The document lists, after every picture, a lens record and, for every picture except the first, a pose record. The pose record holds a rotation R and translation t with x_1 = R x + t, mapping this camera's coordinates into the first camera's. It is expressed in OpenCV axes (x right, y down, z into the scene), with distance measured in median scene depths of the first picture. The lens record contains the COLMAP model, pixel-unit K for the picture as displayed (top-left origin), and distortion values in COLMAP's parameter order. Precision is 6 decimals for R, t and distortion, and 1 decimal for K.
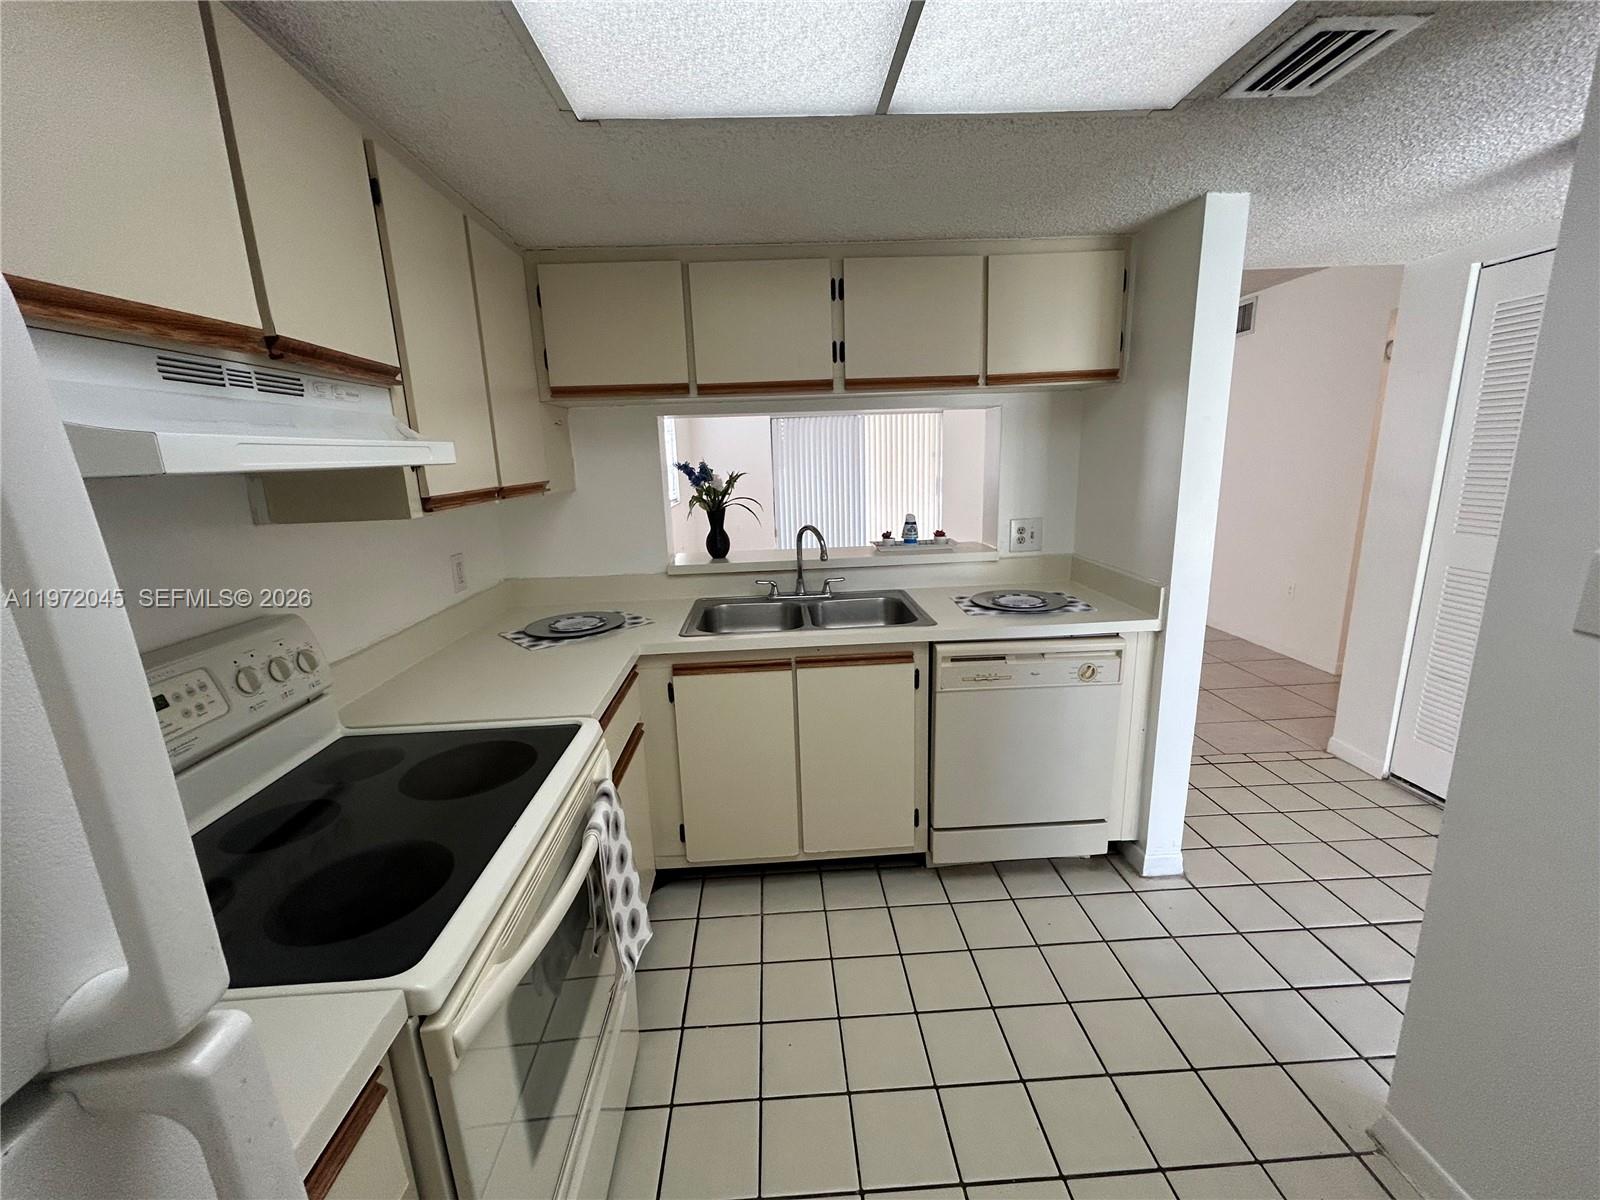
lens RADIAL K [[651.7, 0, 799.3], [0, 651.7, 600.5], [0, 0, 1]] dist [0.003137, -0.000416]
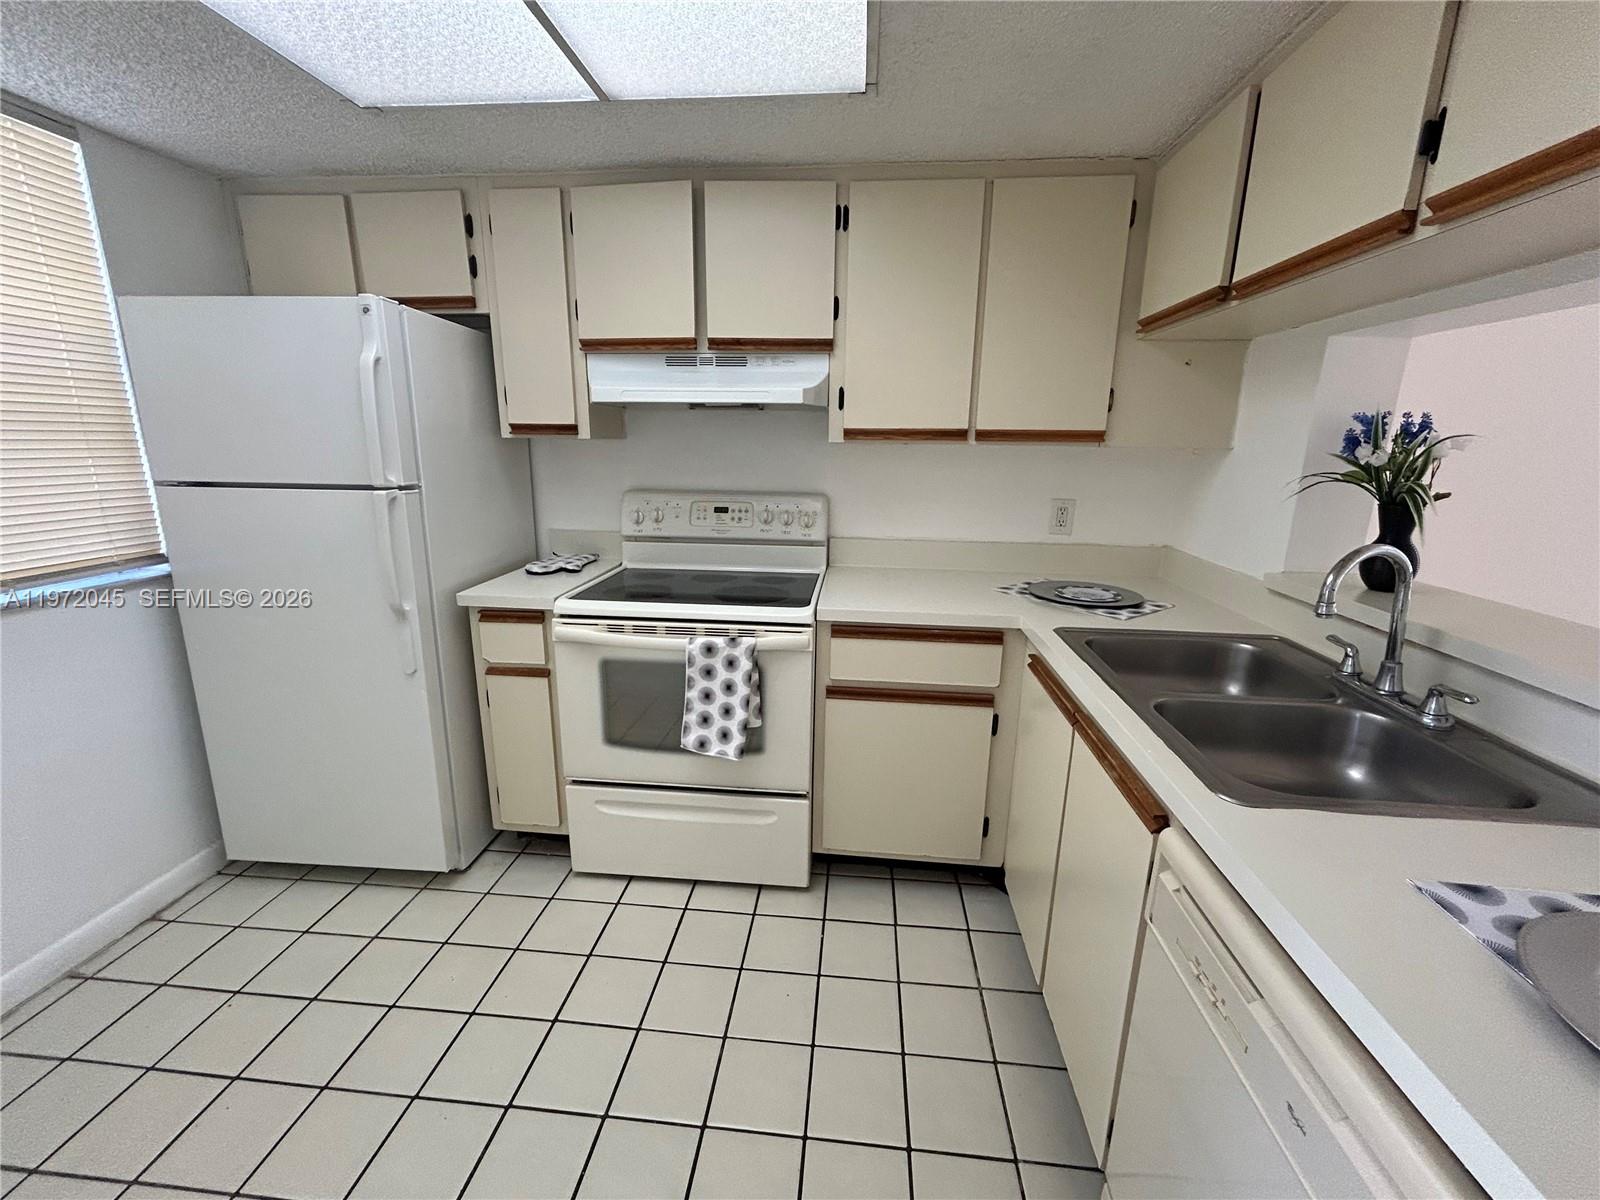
lens RADIAL K [[651.7, 0, 802.4], [0, 651.7, 599.3], [0, 0, 1]] dist [0.003137, -0.000416]
pose [[-0.133614, 0.271294, -0.953177, 1.149904], [-0.229482, 0.927191, 0.296066, -0.269145], [0.964098, 0.258296, -0.061629, 1.377036]]
